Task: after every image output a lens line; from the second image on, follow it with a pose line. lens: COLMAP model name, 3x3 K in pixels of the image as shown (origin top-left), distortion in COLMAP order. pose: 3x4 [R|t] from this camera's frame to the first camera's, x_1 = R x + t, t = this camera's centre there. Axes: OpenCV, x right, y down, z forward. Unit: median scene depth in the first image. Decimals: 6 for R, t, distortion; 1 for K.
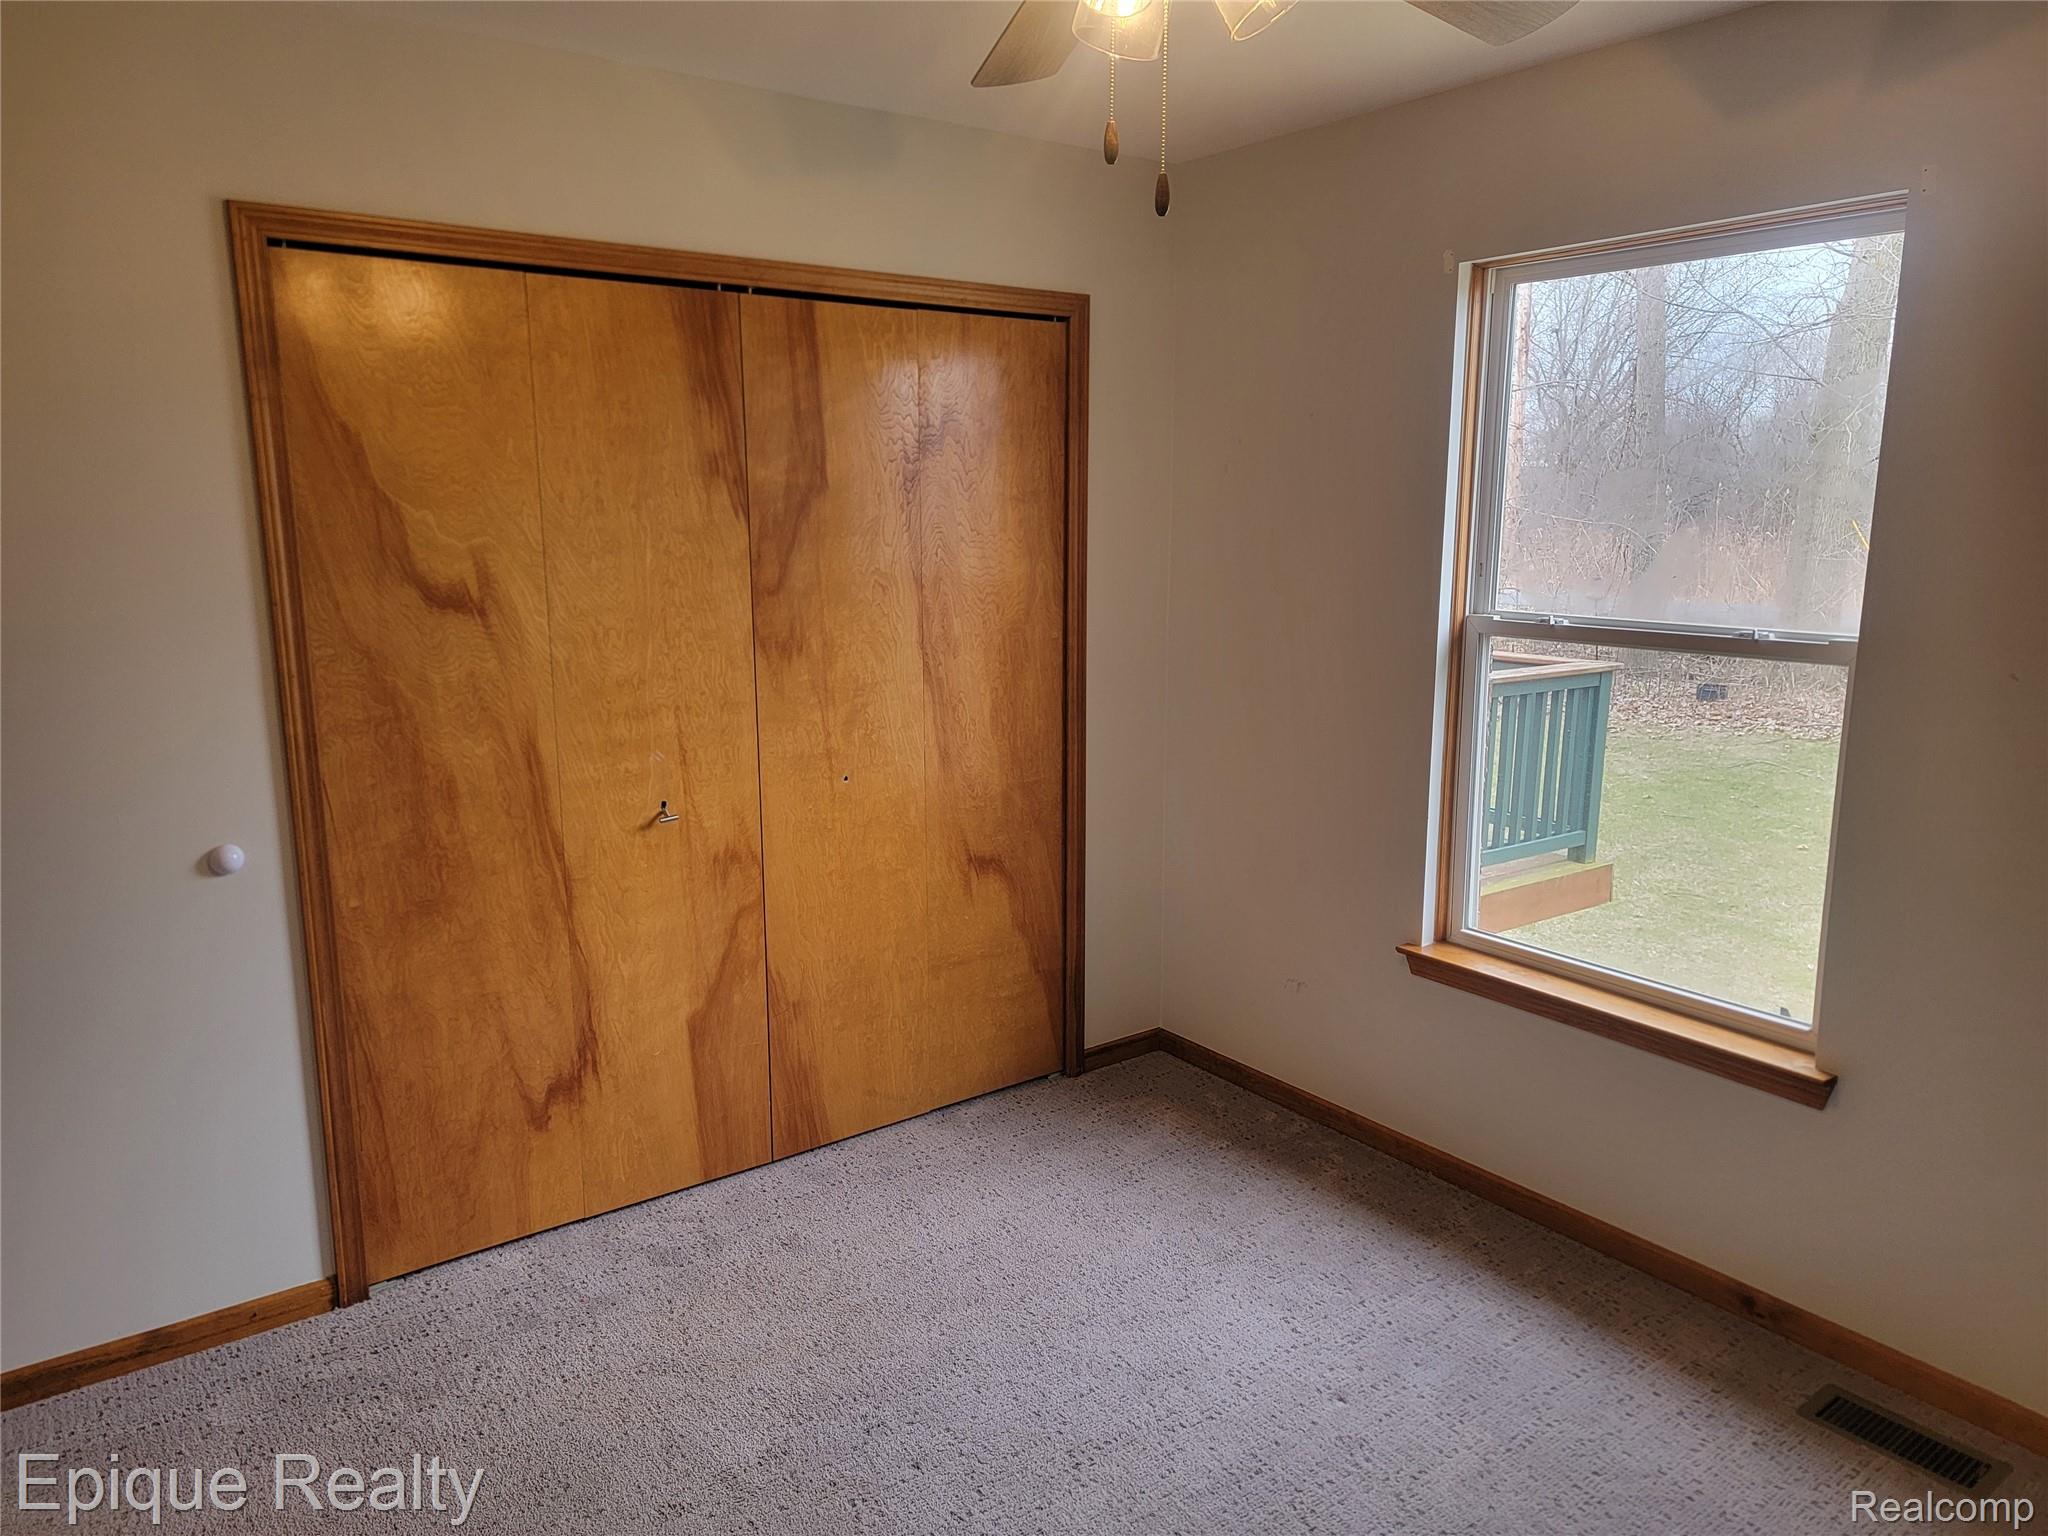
lens RADIAL K [[1451.0, 0, 1051.4], [0, 1451.0, 767.0], [0, 0, 1]] dist [0.081642, -0.095681]
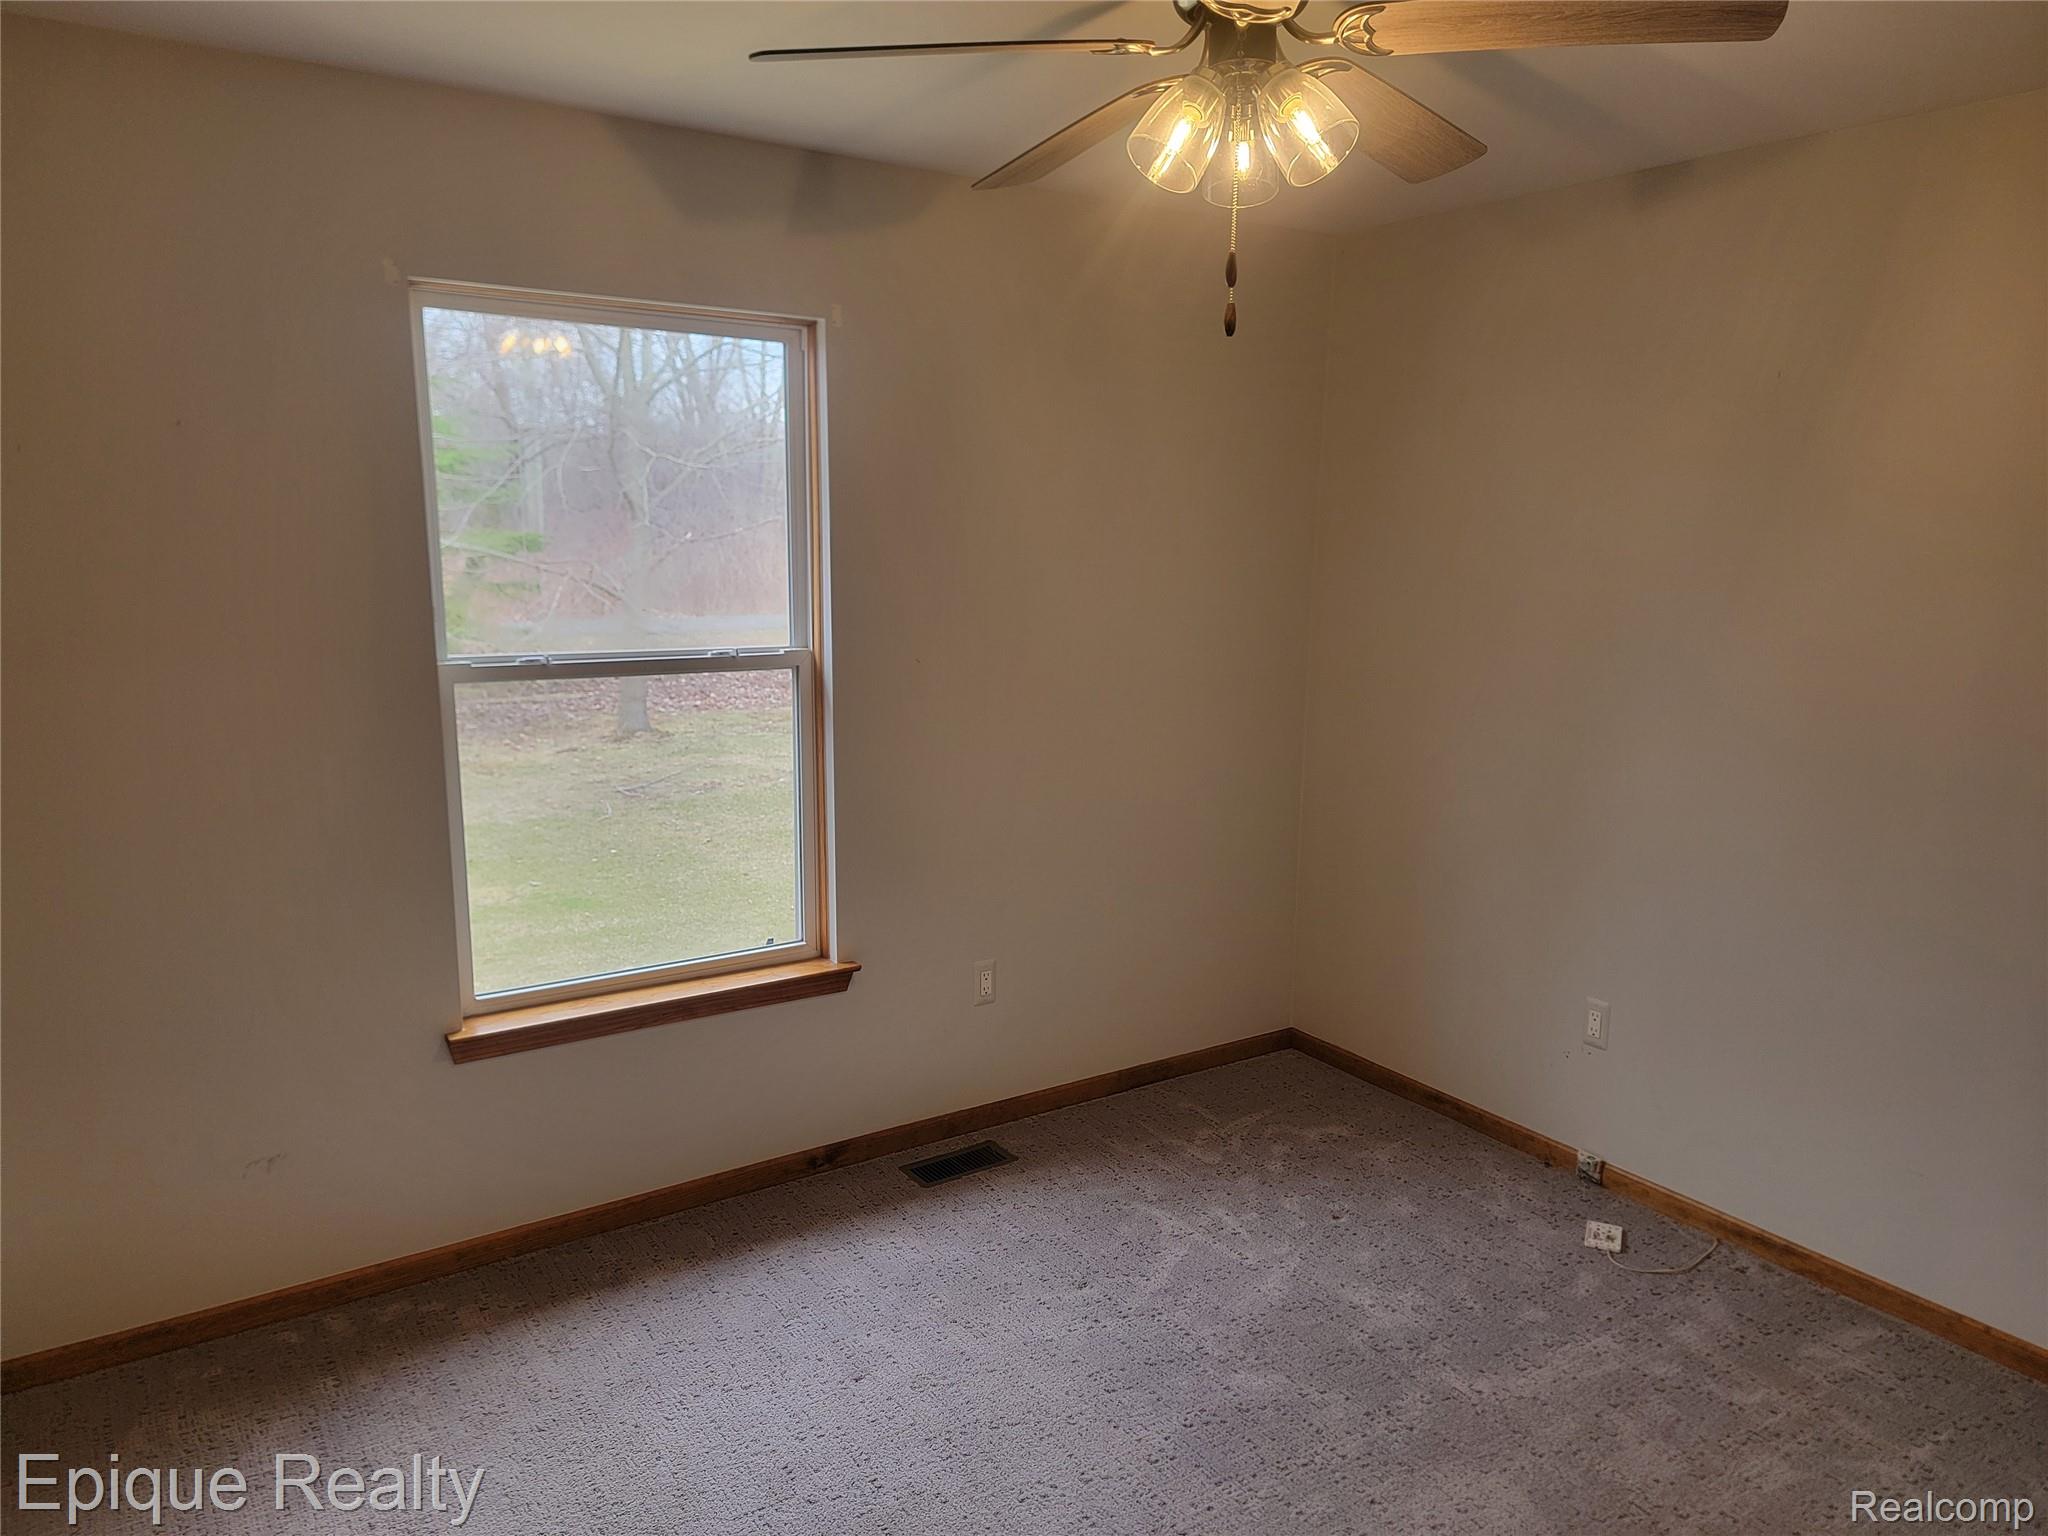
lens RADIAL K [[1443.3, 0, 1027.3], [0, 1443.3, 785.1], [0, 0, 1]] dist [0.093039, -0.103853]
pose [[0.039264, -0.183821, 0.982175, -0.718726], [0.166887, 0.970334, 0.174933, -0.150765], [-0.985194, 0.157043, 0.068776, 0.681966]]
